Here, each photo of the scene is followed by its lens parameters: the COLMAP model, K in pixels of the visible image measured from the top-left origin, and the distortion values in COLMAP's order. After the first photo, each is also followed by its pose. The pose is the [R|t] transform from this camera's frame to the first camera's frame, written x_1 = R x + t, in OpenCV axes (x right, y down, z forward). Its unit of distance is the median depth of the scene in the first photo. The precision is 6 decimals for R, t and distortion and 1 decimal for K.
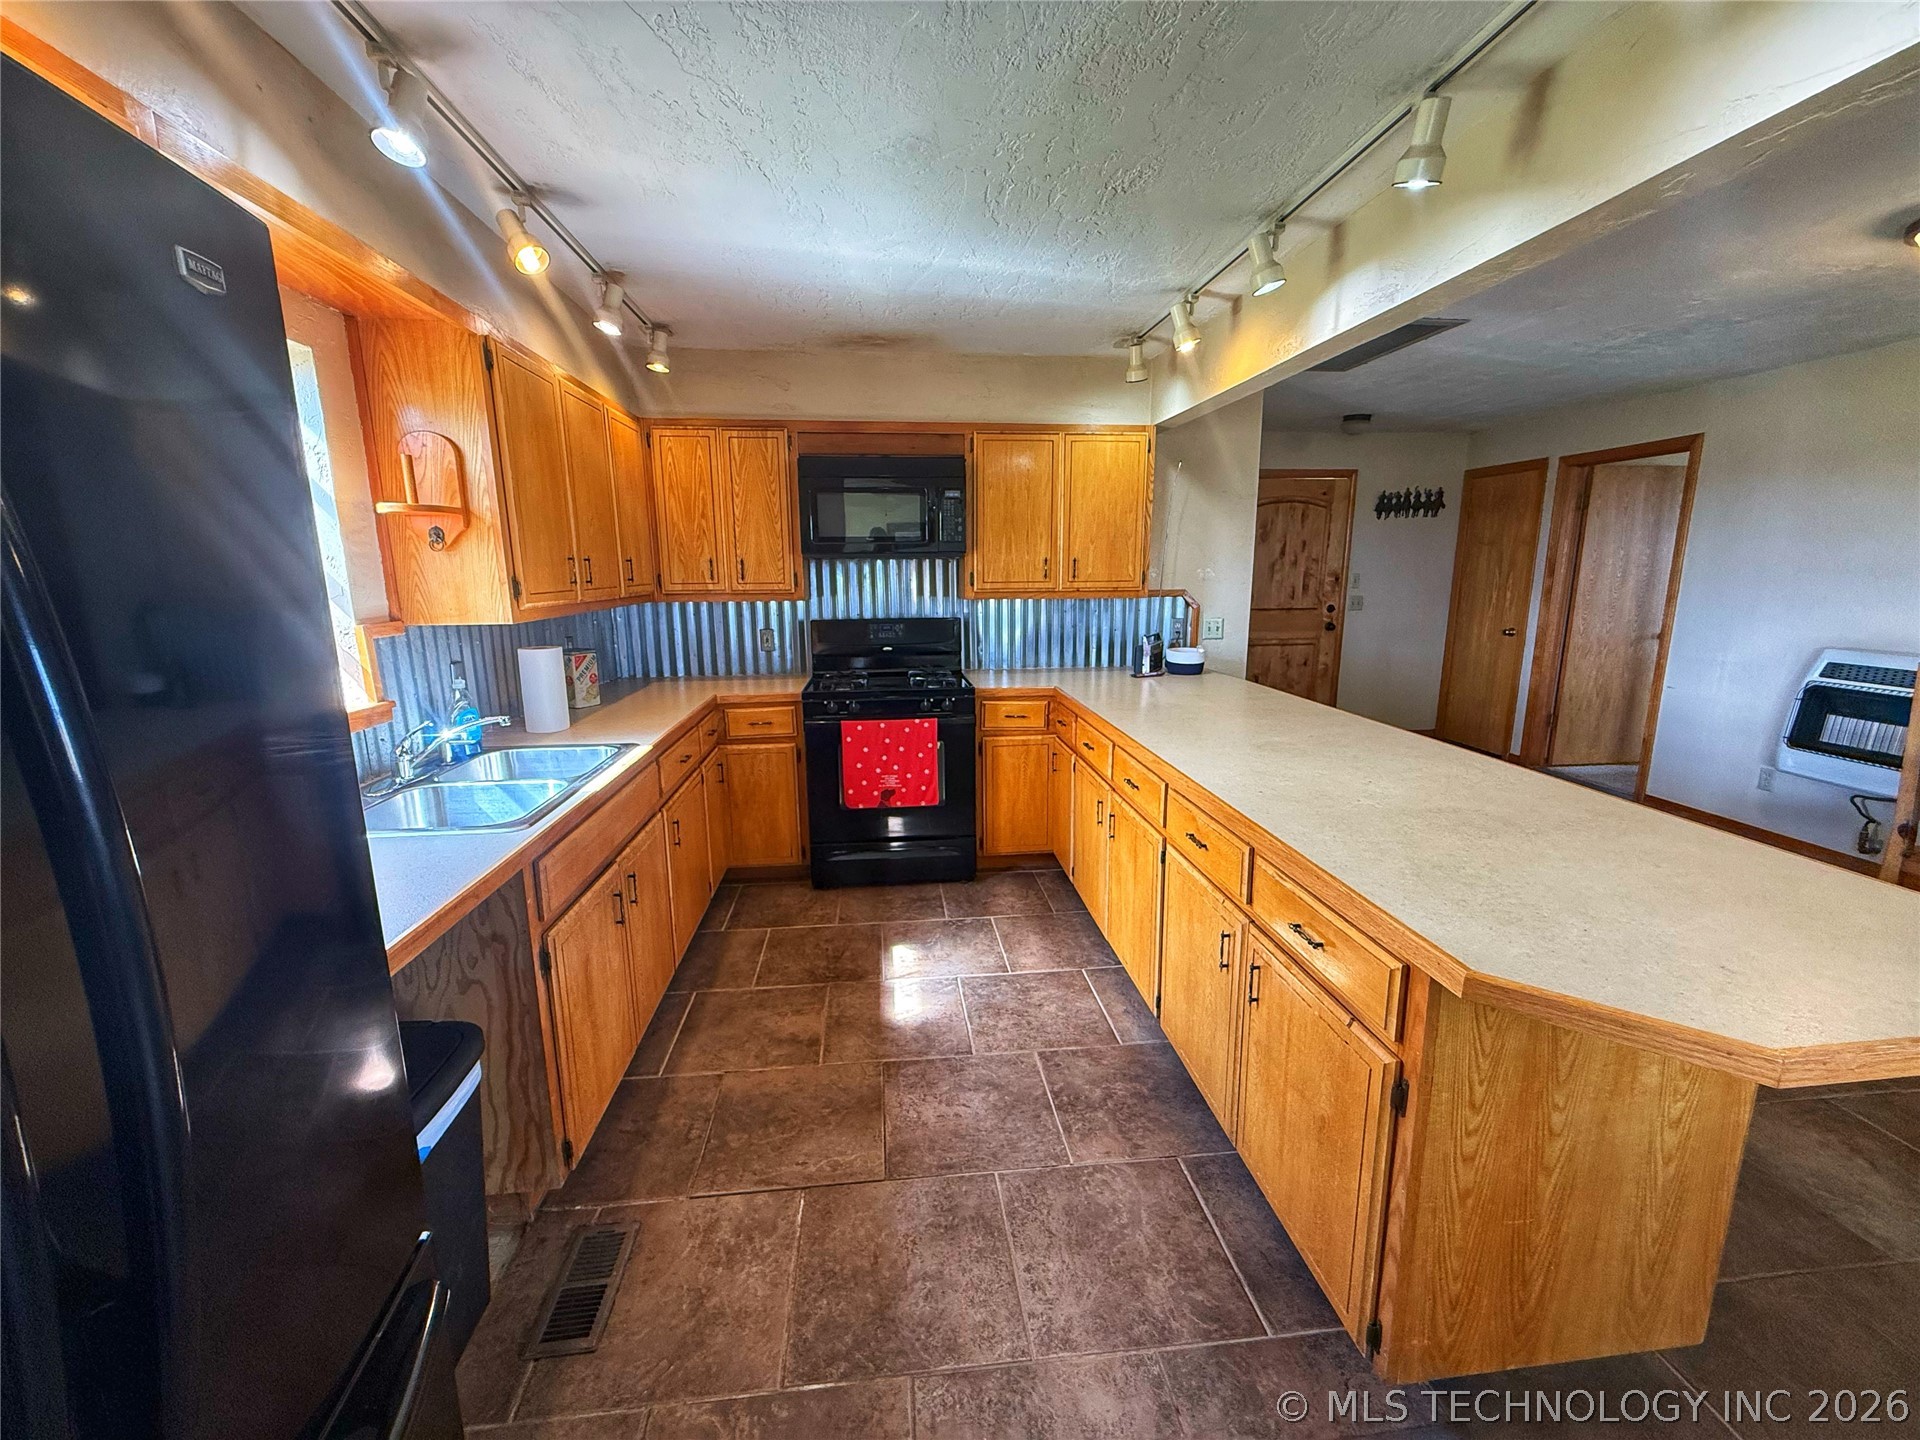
lens RADIAL K [[765.9, 0, 960.9], [0, 765.9, 716.6], [0, 0, 1]] dist [0.003511, 0.000280]
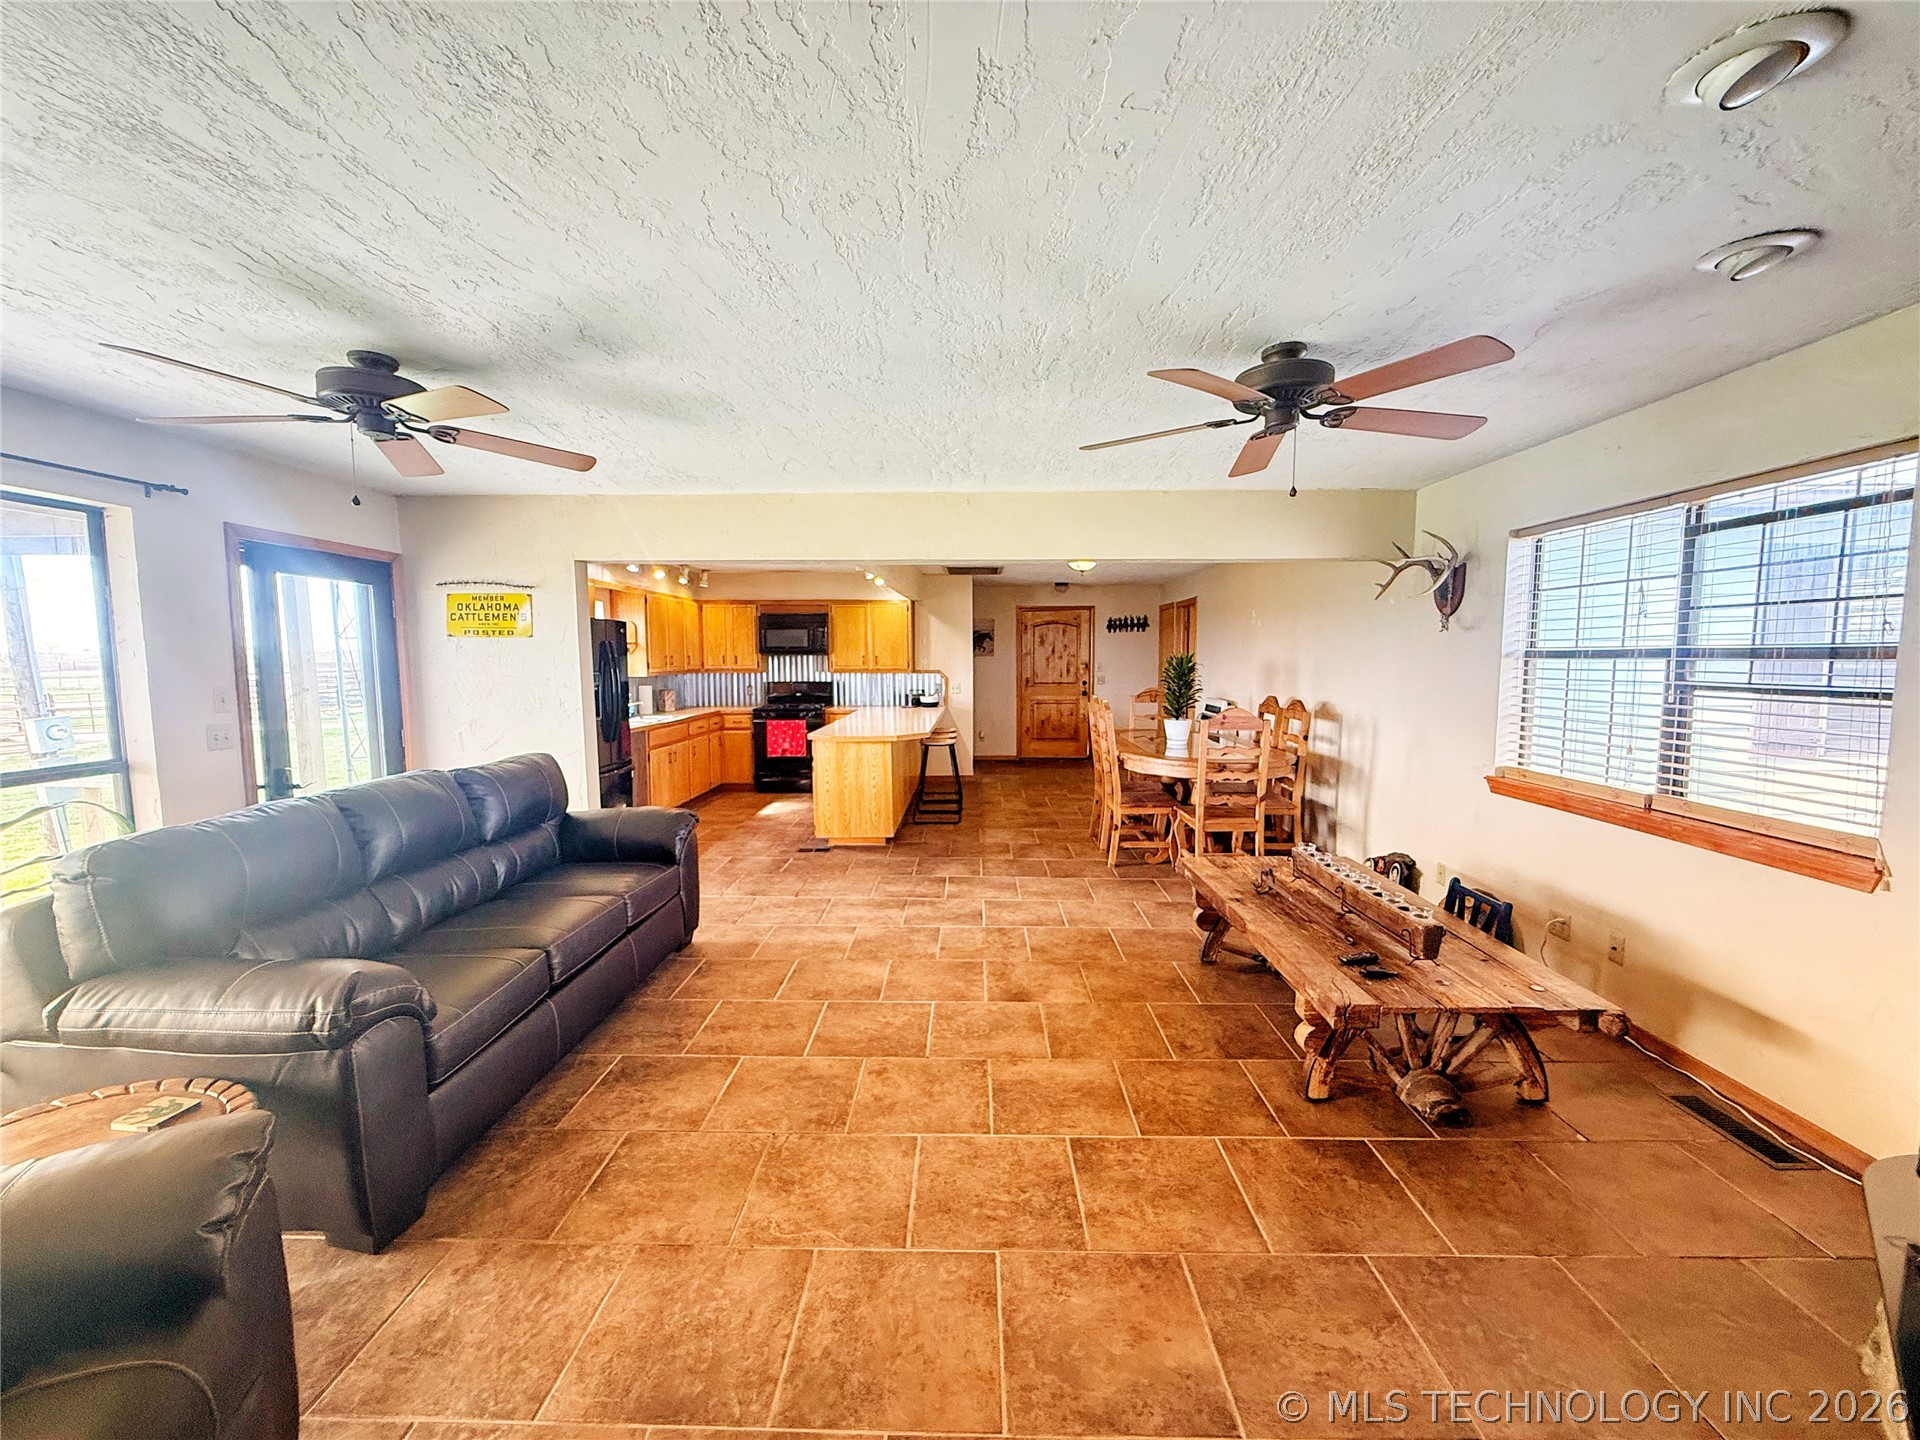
lens RADIAL K [[765.9, 0, 962.0], [0, 765.9, 723.2], [0, 0, 1]] dist [0.003511, 0.000280]
pose [[0.992588, 0.016071, -0.120459, 0.682259], [-0.028255, 0.994572, -0.100137, 0.217143], [0.118196, 0.102798, 0.987655, -1.219878]]
